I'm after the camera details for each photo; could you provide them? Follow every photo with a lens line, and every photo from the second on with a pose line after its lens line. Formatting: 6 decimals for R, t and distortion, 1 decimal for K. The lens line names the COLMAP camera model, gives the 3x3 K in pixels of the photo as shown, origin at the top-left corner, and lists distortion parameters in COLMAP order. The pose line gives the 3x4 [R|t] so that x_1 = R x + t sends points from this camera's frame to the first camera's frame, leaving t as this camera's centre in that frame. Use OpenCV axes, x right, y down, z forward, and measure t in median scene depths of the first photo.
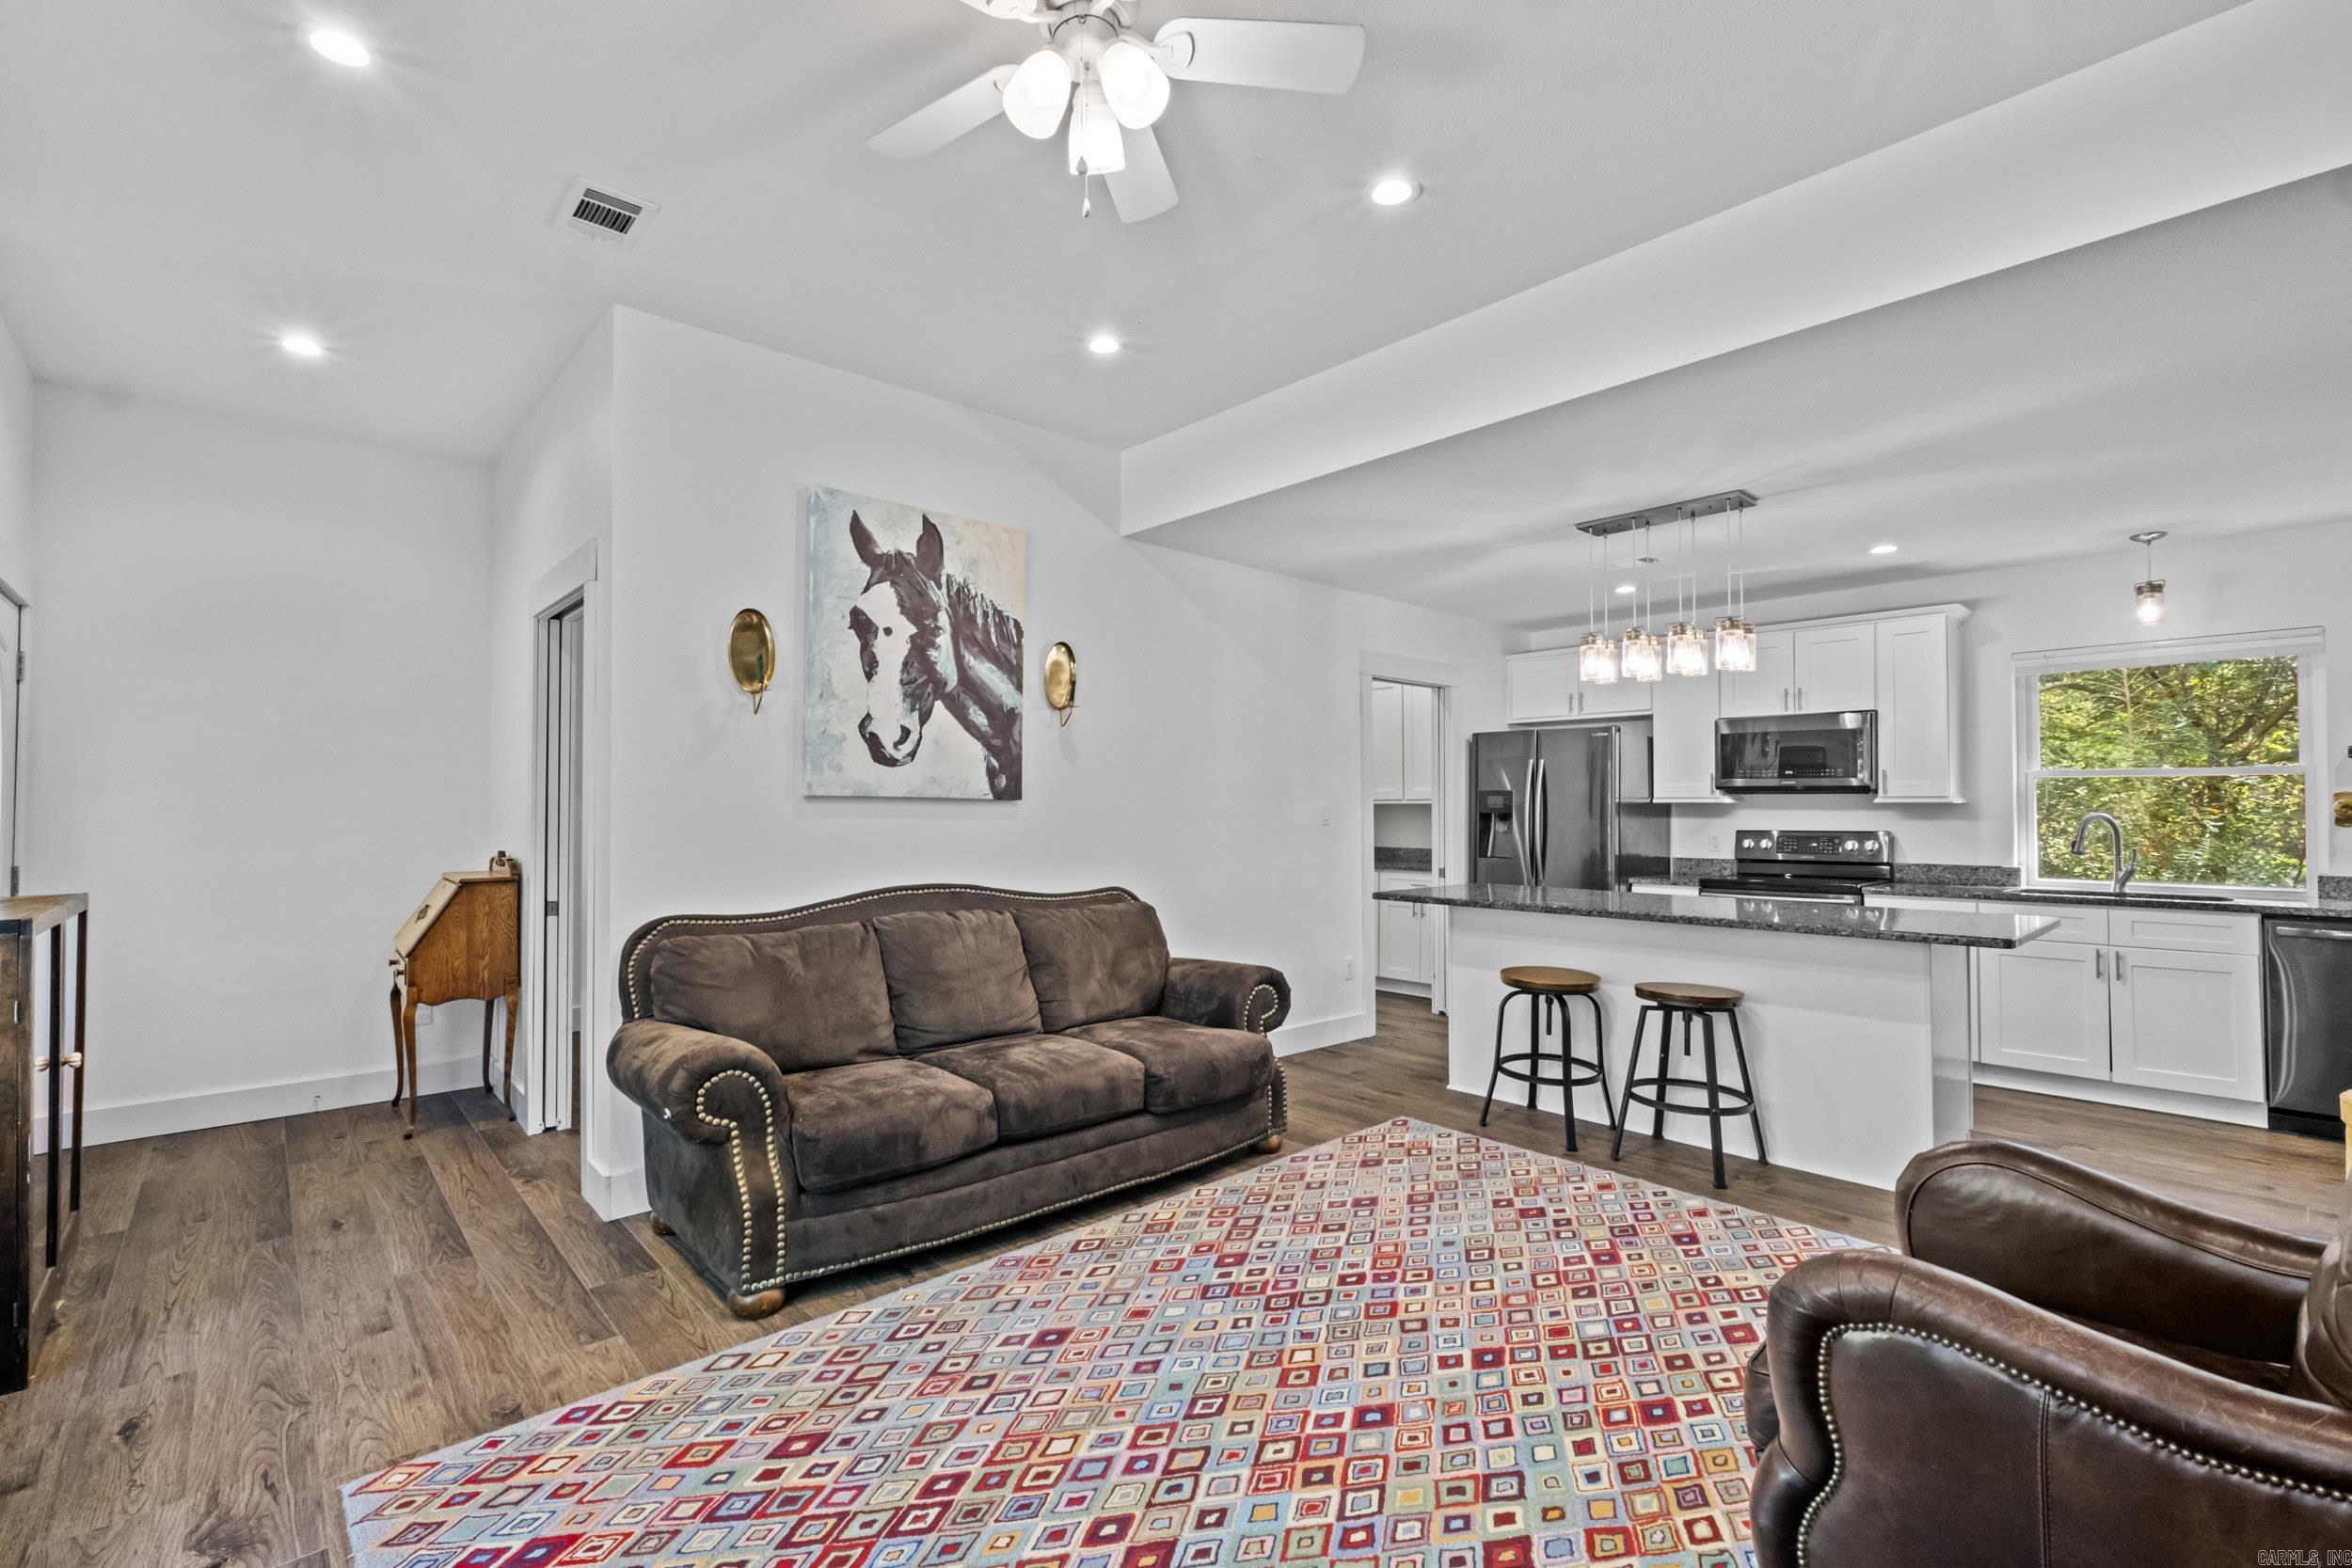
lens RADIAL K [[1035.7, 0, 1151.8], [0, 1035.7, 782.3], [0, 0, 1]] dist [-0.005445, -0.000462]
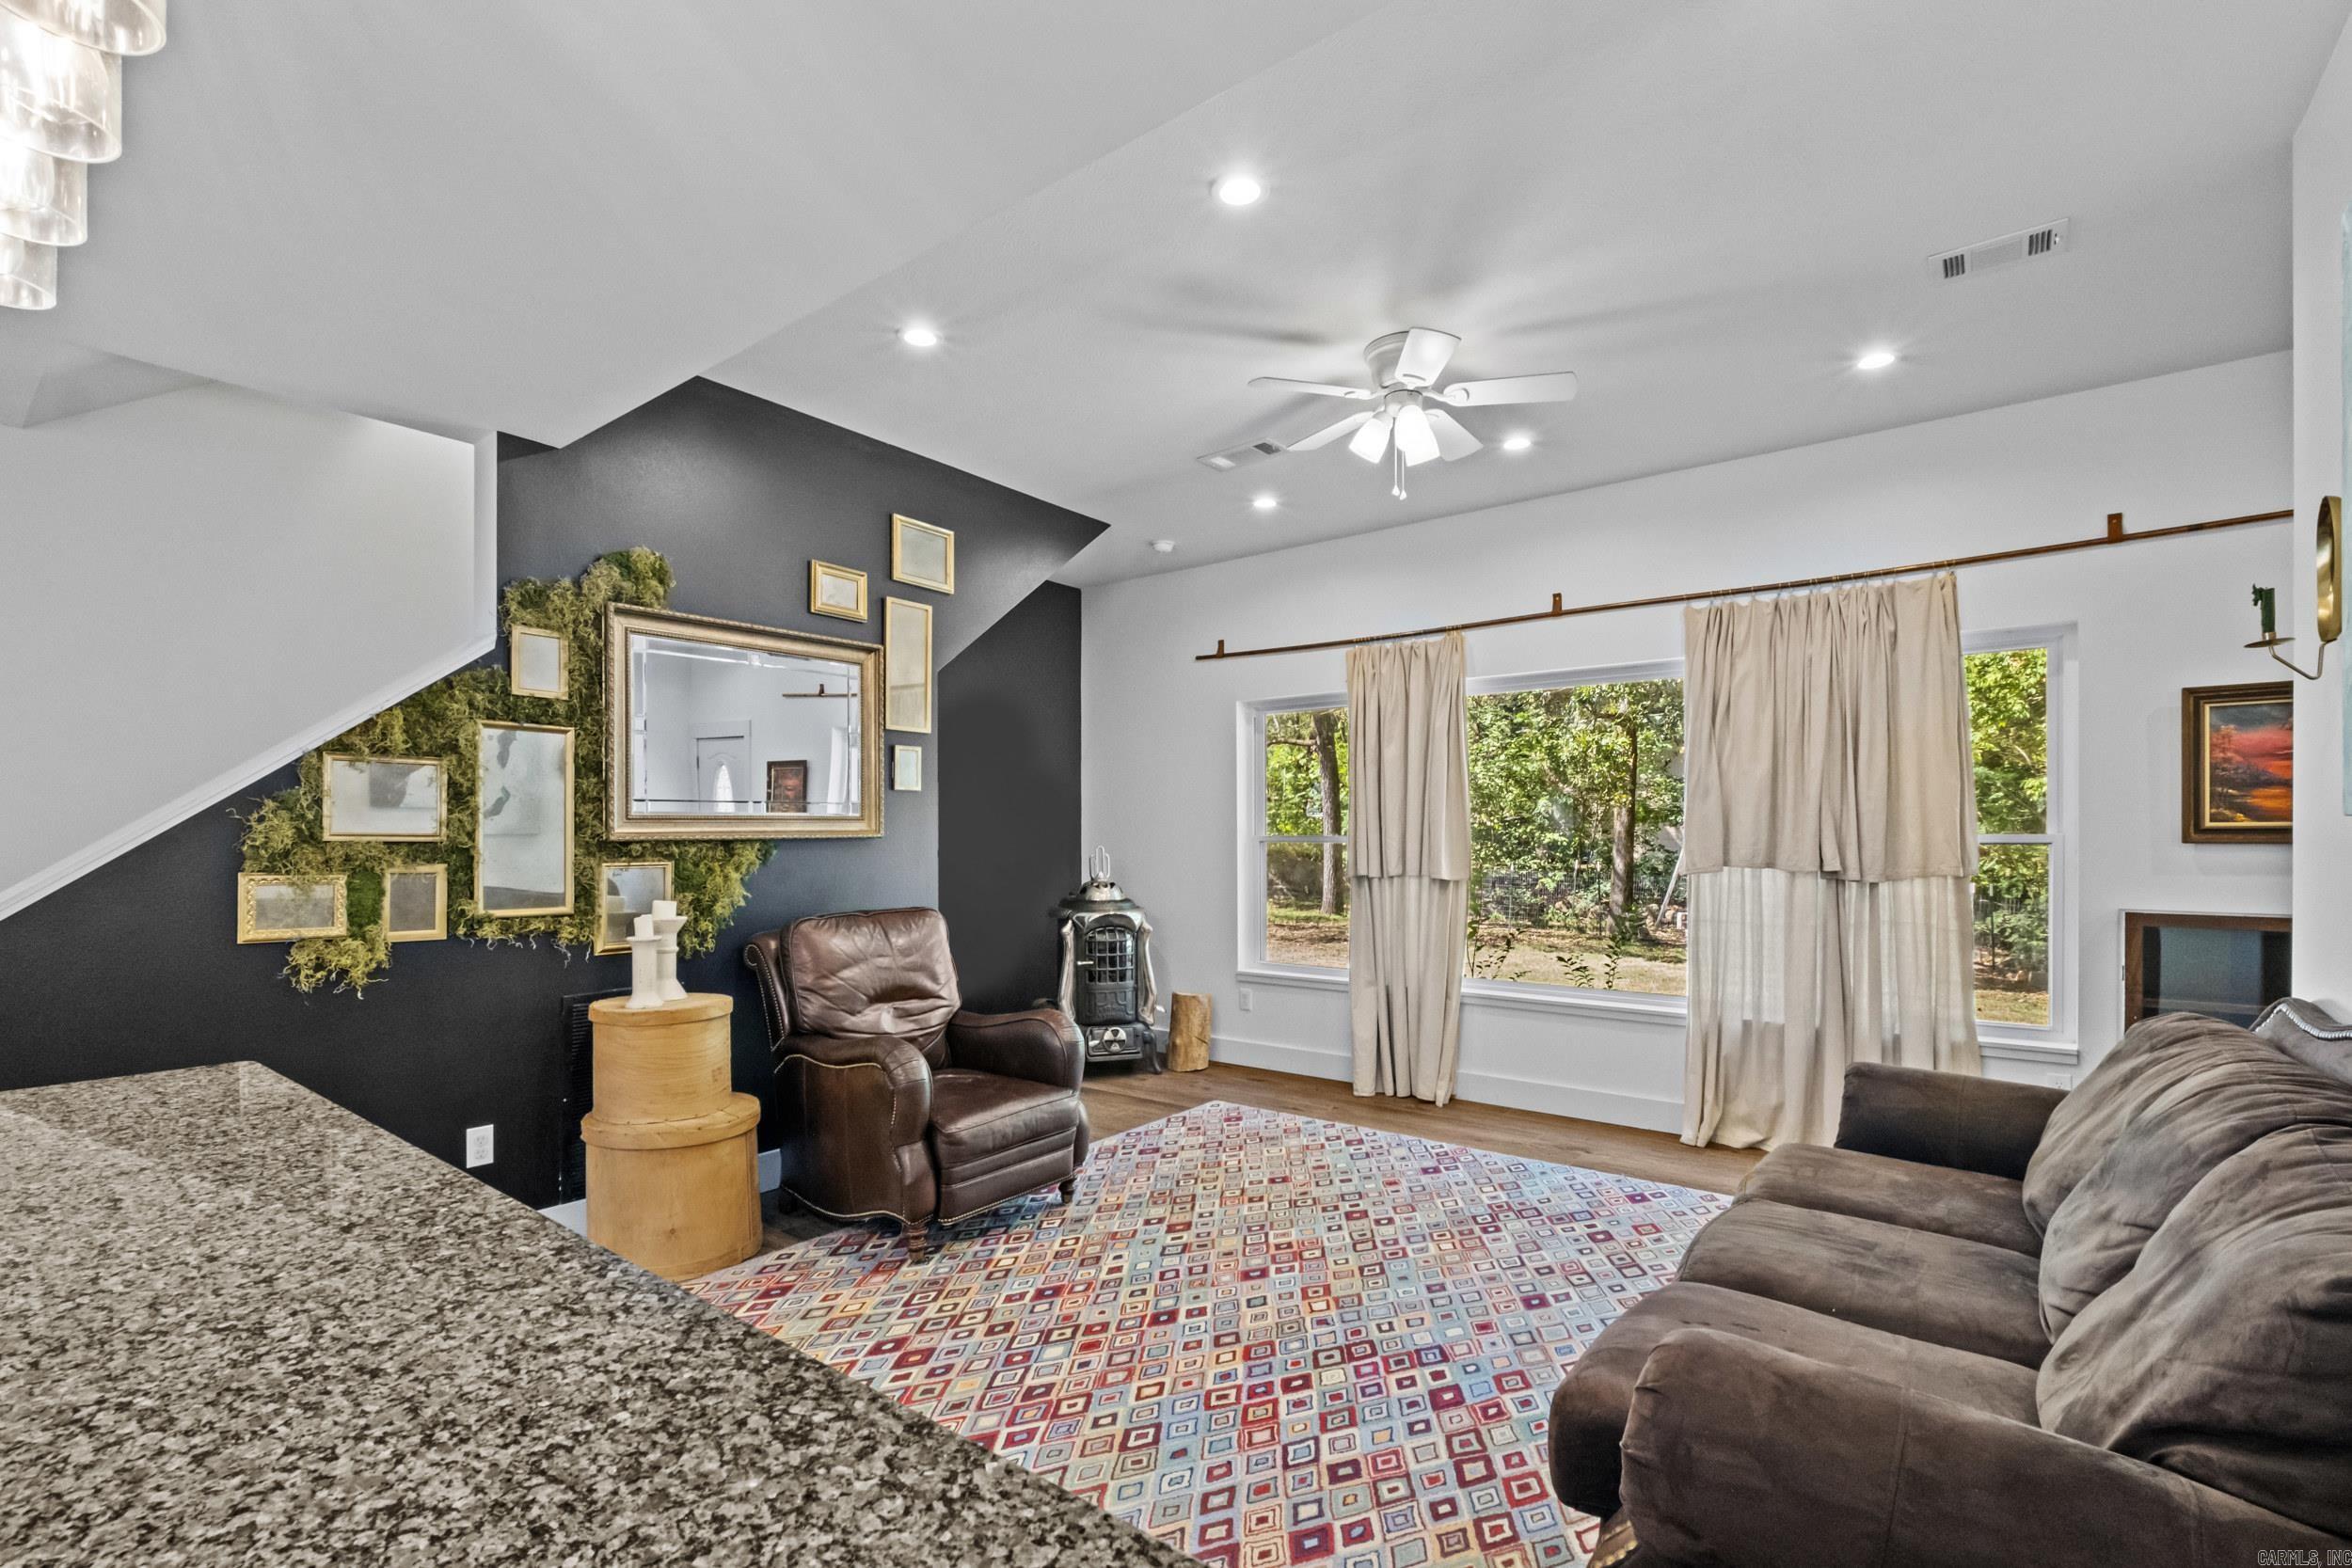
lens RADIAL K [[1042.3, 0, 1156.0], [0, 1042.3, 837.6], [0, 0, 1]] dist [-0.006676, -0.000411]
pose [[-0.983824, 0.000866, -0.179136, 0.358833], [0.005450, 0.999670, -0.025103, 0.035252], [0.179056, -0.025673, -0.983504, 1.425862]]
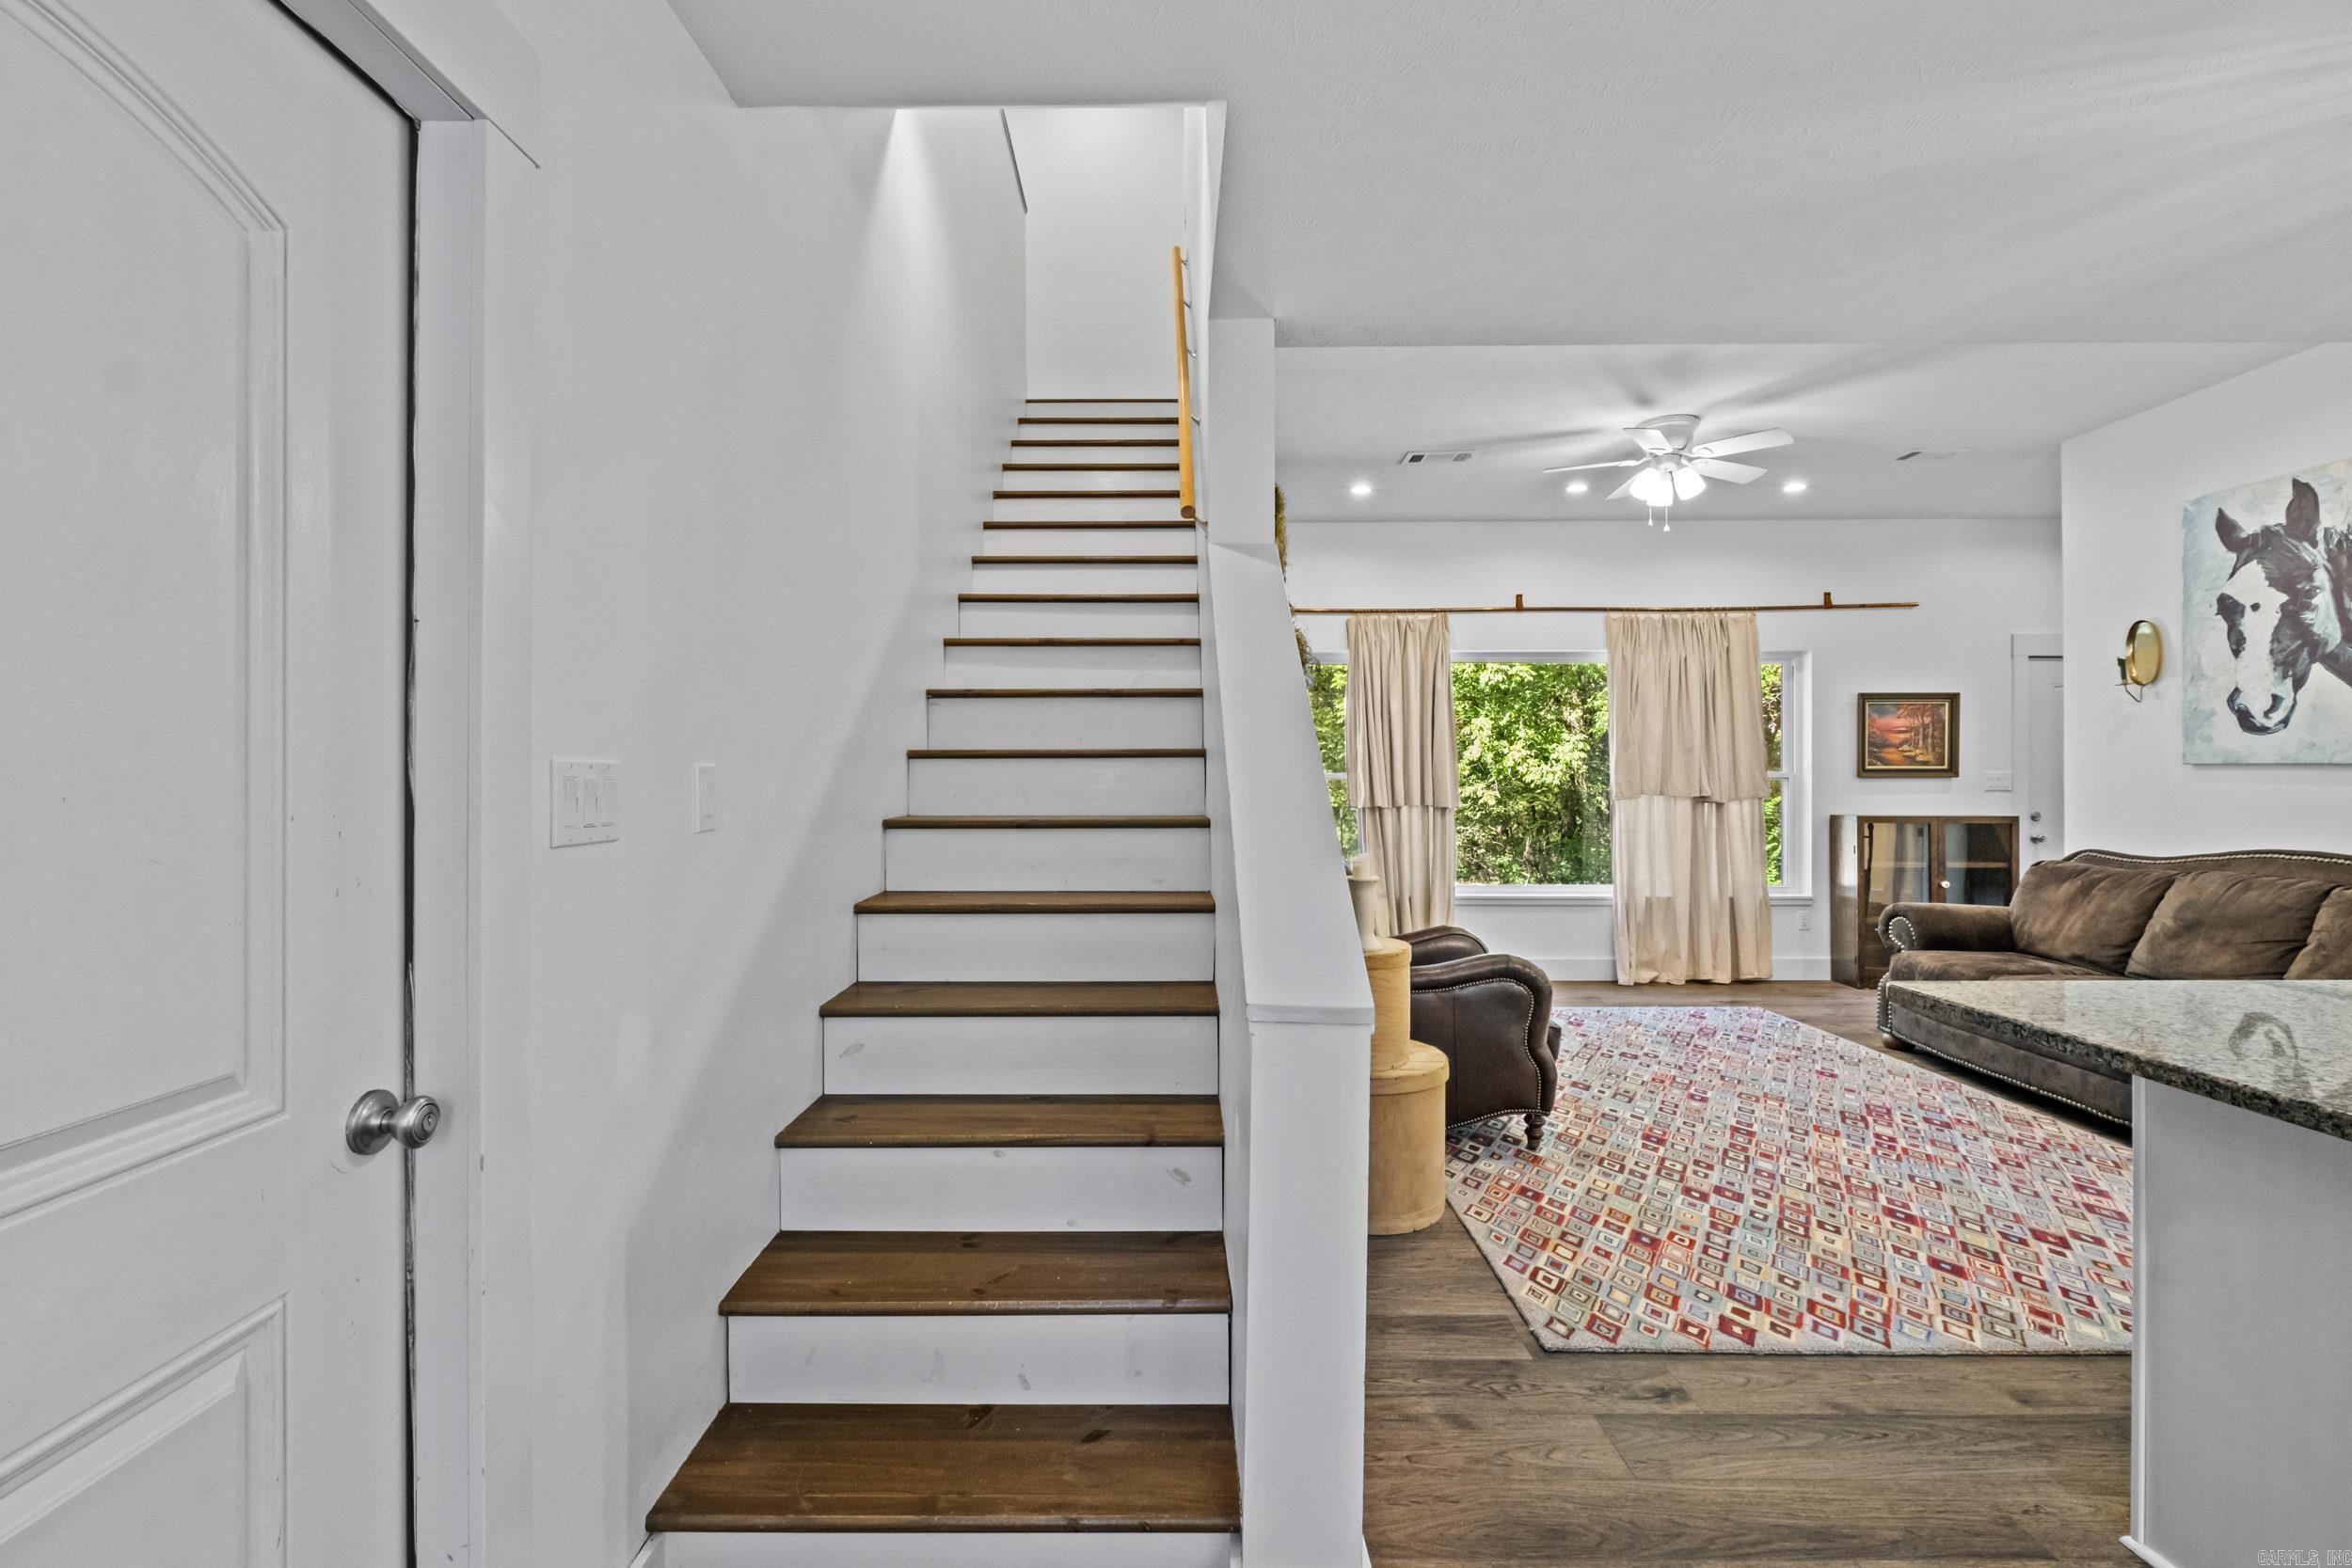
lens RADIAL K [[1021.4, 0, 1158.4], [0, 1021.4, 772.7], [0, 0, 1]] dist [-0.009274, -0.000490]
pose [[-0.673413, -0.001317, -0.739265, 1.351463], [0.019943, 0.999602, -0.019948, 0.022901], [0.738997, -0.028177, -0.673119, 0.924175]]
